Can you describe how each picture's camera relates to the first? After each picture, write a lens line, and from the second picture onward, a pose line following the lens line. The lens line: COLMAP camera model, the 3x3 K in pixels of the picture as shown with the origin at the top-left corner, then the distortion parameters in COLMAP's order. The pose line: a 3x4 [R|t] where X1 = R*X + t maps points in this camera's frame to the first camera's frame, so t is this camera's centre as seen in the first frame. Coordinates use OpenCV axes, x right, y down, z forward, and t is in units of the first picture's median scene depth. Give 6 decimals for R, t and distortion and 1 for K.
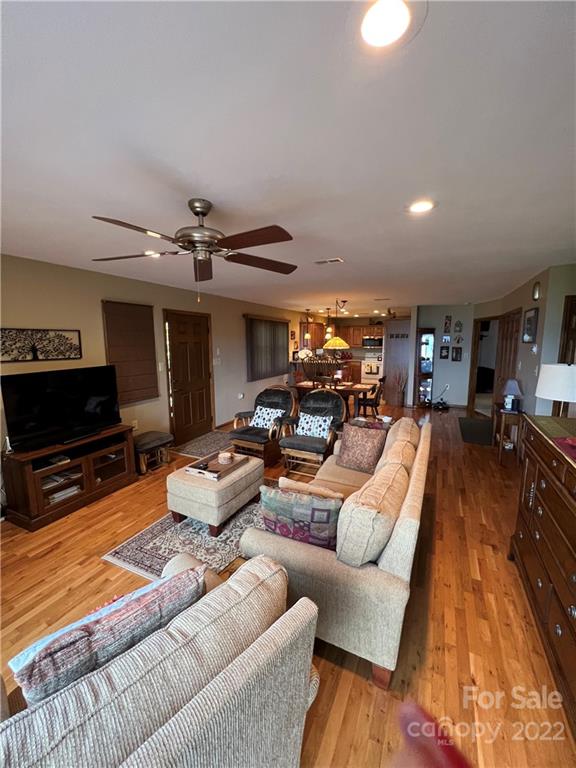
lens RADIAL K [[309.2, 0, 290.1], [0, 309.2, 383.7], [0, 0, 1]] dist [-0.000836, 0.001017]
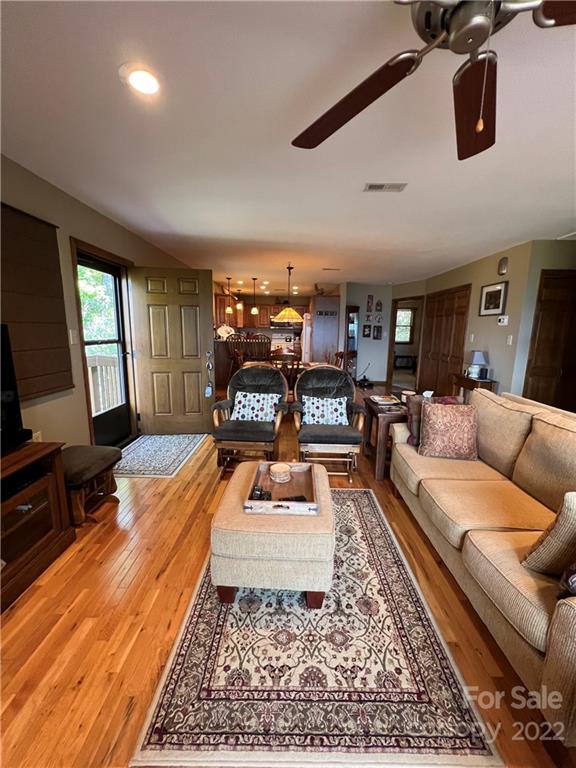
lens RADIAL K [[309.2, 0, 289.7], [0, 309.2, 383.1], [0, 0, 1]] dist [-0.000836, 0.001017]
pose [[0.905436, -0.055294, 0.420866, -0.342955], [0.038669, 0.998101, 0.047942, 0.025015], [-0.422718, -0.027135, 0.905855, 0.334032]]
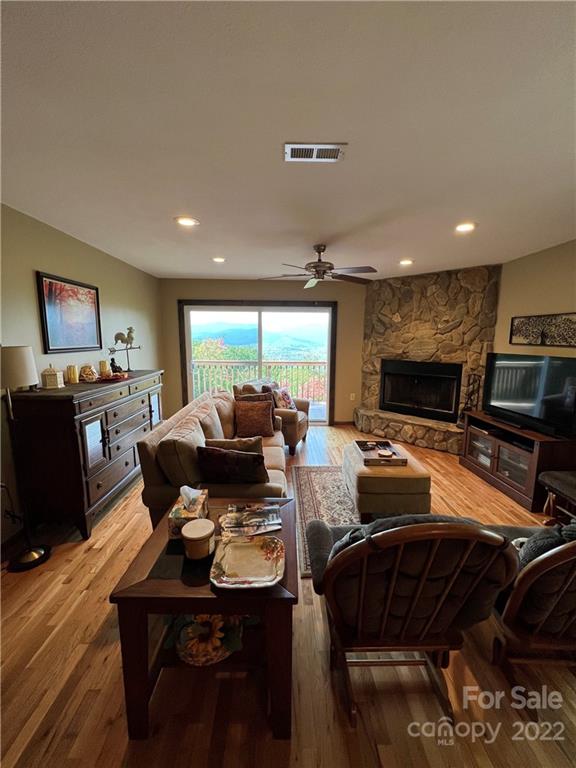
lens RADIAL K [[309.2, 0, 288.1], [0, 309.2, 382.7], [0, 0, 1]] dist [-0.000836, 0.001017]
pose [[-0.889204, 0.068098, -0.452414, 0.330308], [-0.064240, 0.960480, 0.270834, -0.143815], [0.452978, 0.269889, -0.849688, 1.214770]]
